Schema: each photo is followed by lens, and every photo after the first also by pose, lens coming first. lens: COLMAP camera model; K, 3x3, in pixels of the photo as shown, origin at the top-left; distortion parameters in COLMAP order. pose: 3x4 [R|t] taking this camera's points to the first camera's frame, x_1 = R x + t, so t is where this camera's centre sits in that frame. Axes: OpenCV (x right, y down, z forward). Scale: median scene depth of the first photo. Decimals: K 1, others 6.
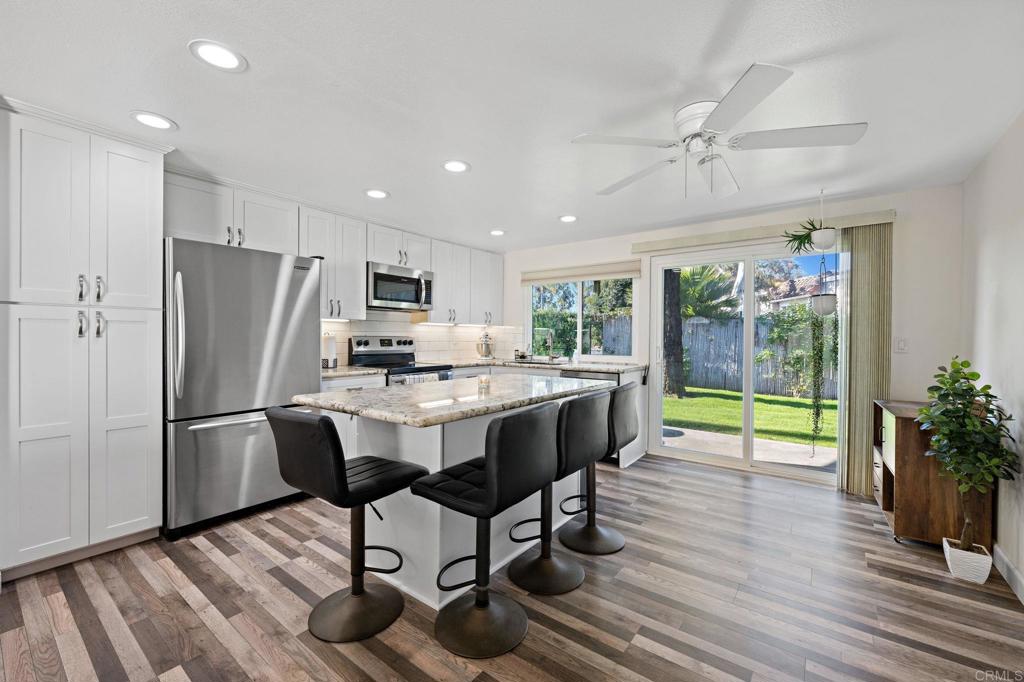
lens RADIAL K [[417.7, 0, 516.0], [0, 417.7, 343.1], [0, 0, 1]] dist [-0.000760, -0.000220]
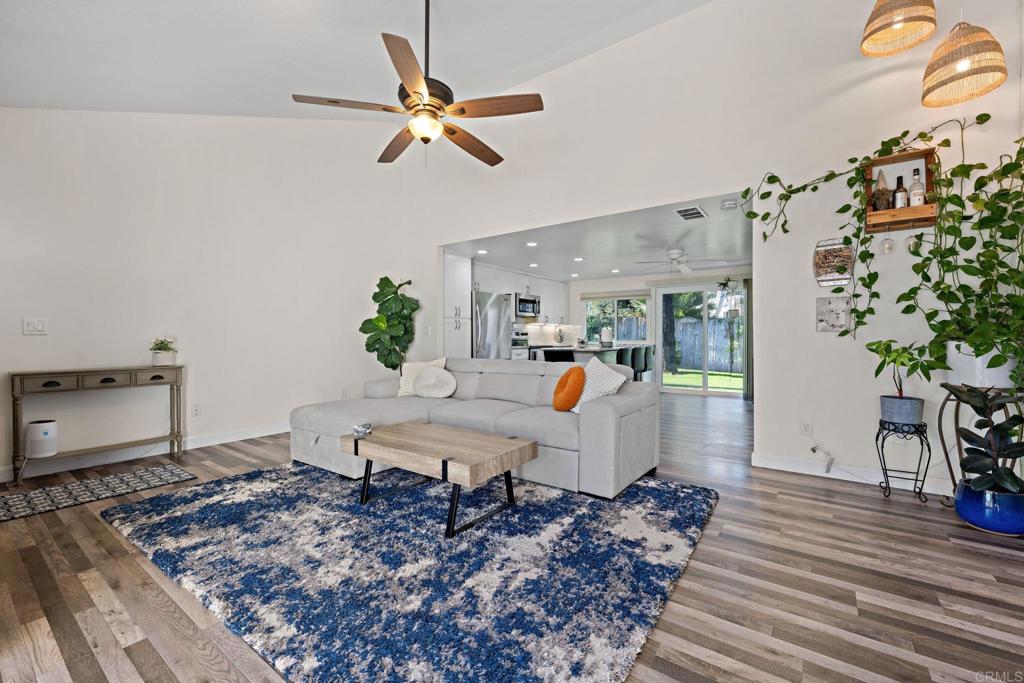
lens RADIAL K [[425.7, 0, 512.0], [0, 425.7, 341.5], [0, 0, 1]] dist [-0.000745, -0.000053]
pose [[0.999961, -0.006068, 0.006446, -0.343427], [0.006090, 0.999976, -0.003331, 0.039238], [-0.006426, 0.003370, 0.999974, -0.922288]]
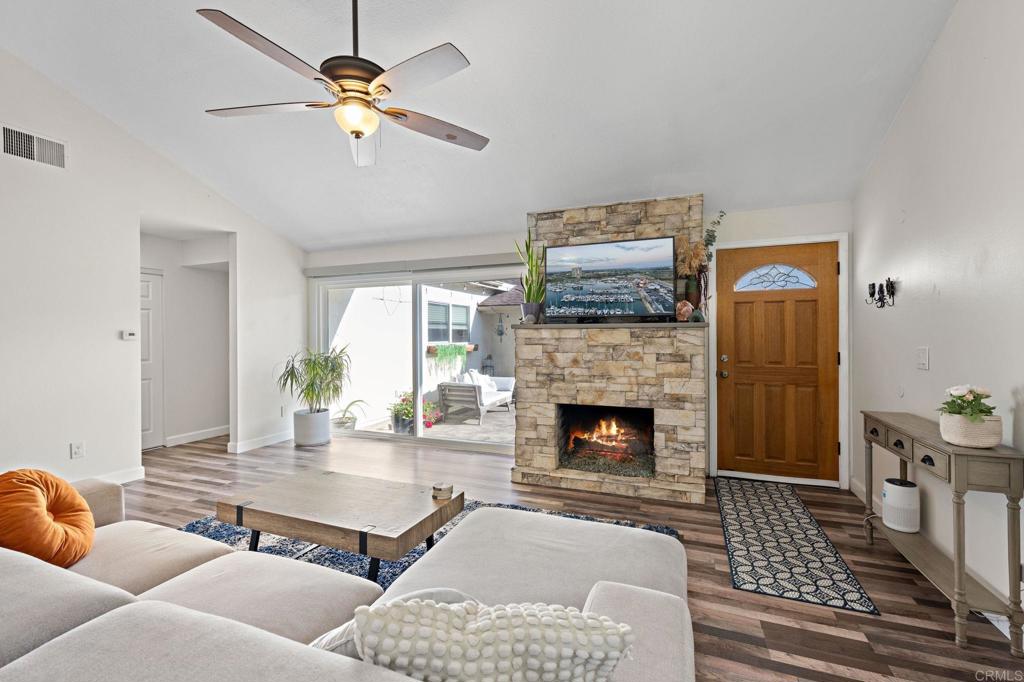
lens RADIAL K [[437.3, 0, 511.7], [0, 437.3, 333.5], [0, 0, 1]] dist [0.001547, -0.000002]
pose [[-0.963049, -0.003421, -0.269303, -0.502867], [-0.006129, 0.999939, 0.009213, -0.030264], [0.269255, 0.010523, -0.963011, 0.269236]]
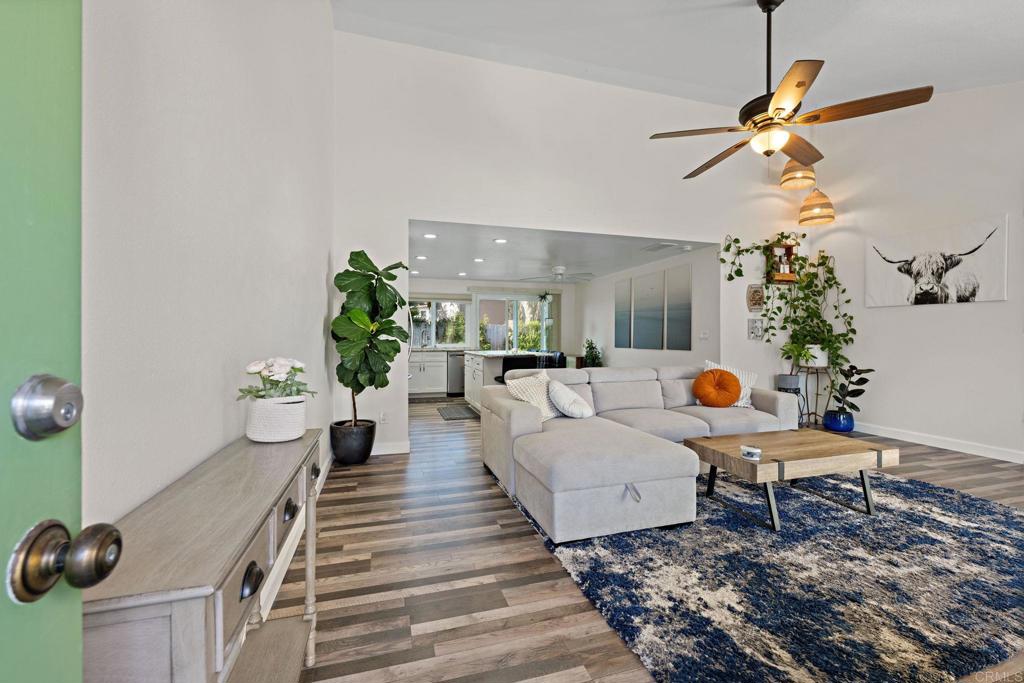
lens RADIAL K [[430.8, 0, 512.7], [0, 430.8, 339.4], [0, 0, 1]] dist [-0.000733, -0.000185]
pose [[0.593555, -0.010044, 0.804731, -1.220472], [0.013373, 0.999907, 0.002617, 0.011112], [-0.804683, 0.009208, 0.593634, -0.362473]]
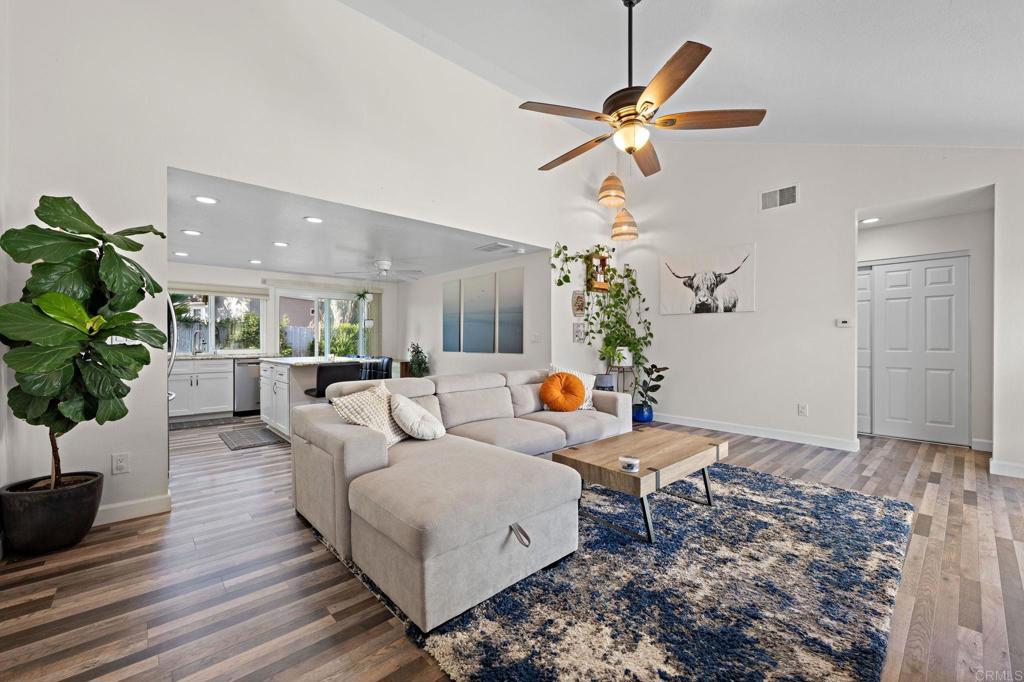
lens RADIAL K [[417.7, 0, 516.0], [0, 417.7, 343.1], [0, 0, 1]] dist [-0.000760, -0.000220]
pose [[0.186752, -0.011775, 0.982336, -1.102648], [0.014920, 0.999847, 0.009149, 0.011653], [-0.982294, 0.012948, 0.186899, -0.236012]]
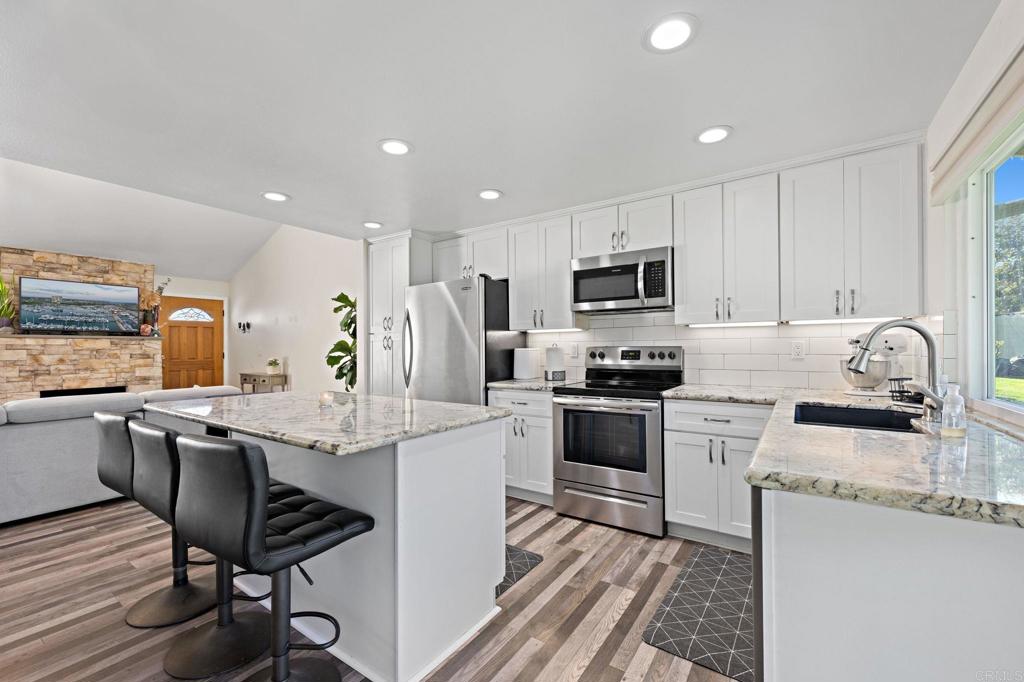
lens RADIAL K [[417.7, 0, 516.0], [0, 417.7, 343.1], [0, 0, 1]] dist [-0.000760, -0.000220]
pose [[0.048810, -0.017689, -0.998651, 0.432853], [-0.007677, 0.999807, -0.018084, -0.007127], [0.998779, 0.008549, 0.048664, 0.742930]]
